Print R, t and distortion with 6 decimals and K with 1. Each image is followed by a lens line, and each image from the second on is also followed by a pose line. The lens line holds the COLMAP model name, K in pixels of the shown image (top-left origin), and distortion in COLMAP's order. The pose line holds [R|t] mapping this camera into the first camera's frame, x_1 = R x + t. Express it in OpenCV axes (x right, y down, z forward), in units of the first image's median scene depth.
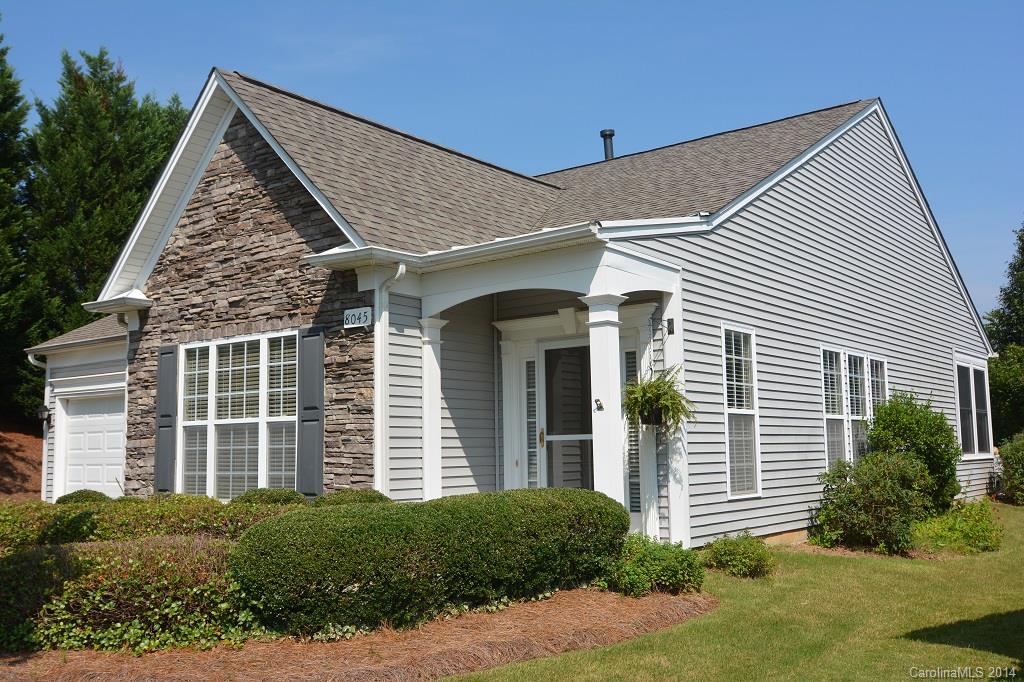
lens RADIAL K [[973.0, 0, 512.0], [0, 973.0, 341.0], [0, 0, 1]] dist [-0.008728, 0.016399]
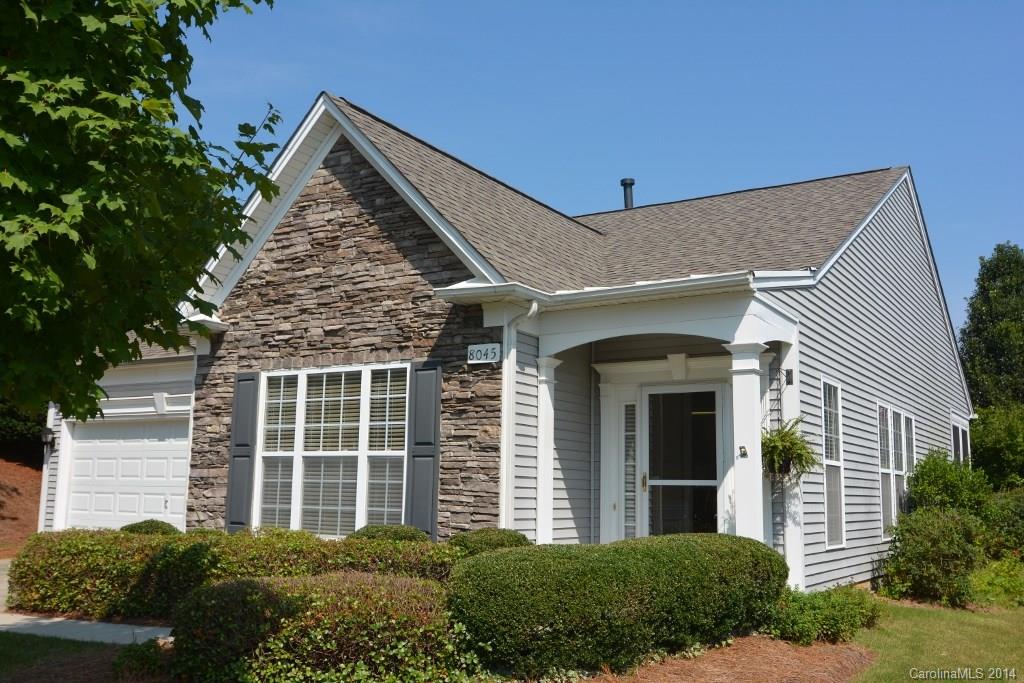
lens RADIAL K [[973.0, 0, 512.0], [0, 973.0, 341.5], [0, 0, 1]] dist [-0.008728, 0.016399]
pose [[0.993871, 0.049489, 0.098852, -0.207177], [-0.045293, 0.997993, -0.044253, 0.005604], [-0.100844, 0.039504, 0.994118, 0.013786]]
